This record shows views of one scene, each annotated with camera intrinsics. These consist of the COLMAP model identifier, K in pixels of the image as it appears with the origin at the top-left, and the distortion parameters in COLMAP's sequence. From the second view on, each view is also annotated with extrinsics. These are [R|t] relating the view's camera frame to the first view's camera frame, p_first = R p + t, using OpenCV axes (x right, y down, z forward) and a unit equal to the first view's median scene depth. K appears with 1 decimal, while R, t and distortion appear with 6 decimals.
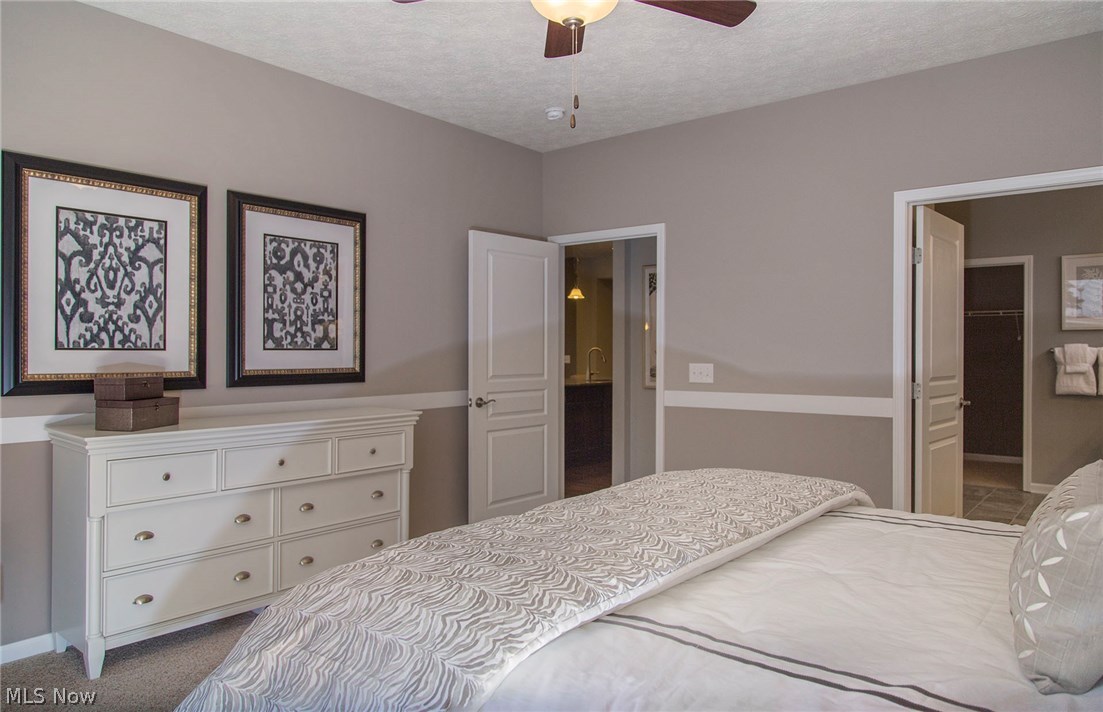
lens RADIAL K [[733.7, 0, 551.5], [0, 733.7, 356.0], [0, 0, 1]] dist [0.001440, -0.003116]
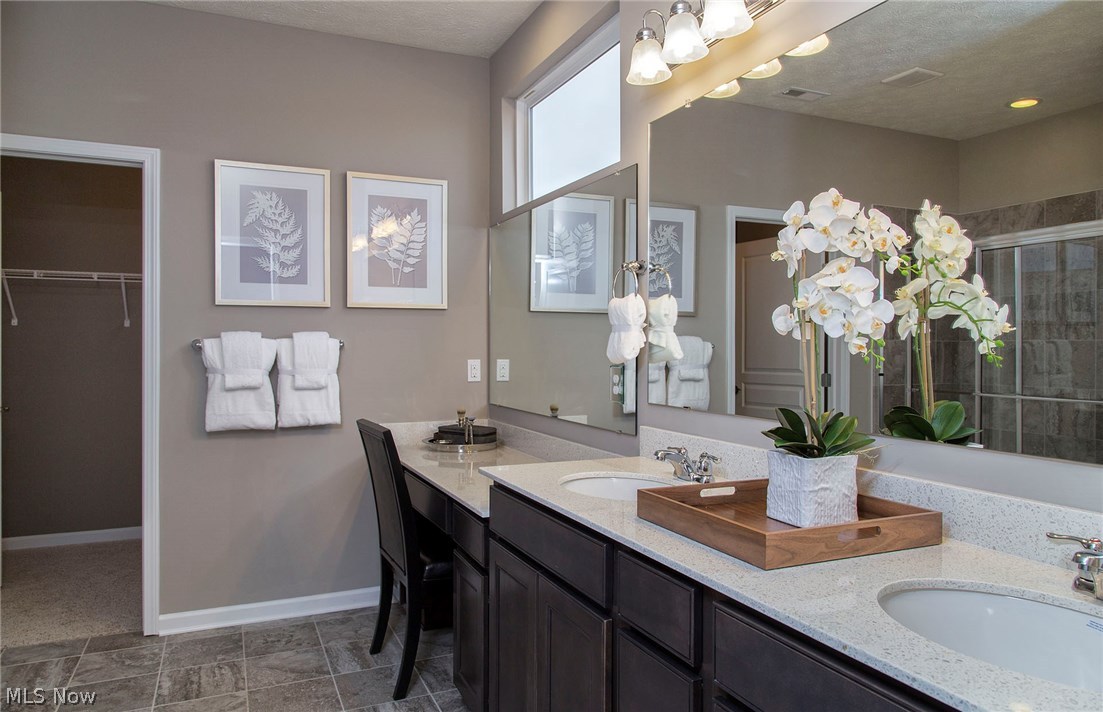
lens RADIAL K [[733.7, 0, 551.5], [0, 733.7, 356.0], [0, 0, 1]] dist [0.001440, -0.003116]
pose [[0.465013, -0.006462, 0.885280, 0.352459], [0.005109, 0.999976, 0.004616, -0.000872], [-0.885289, 0.002376, 0.465035, 0.556443]]
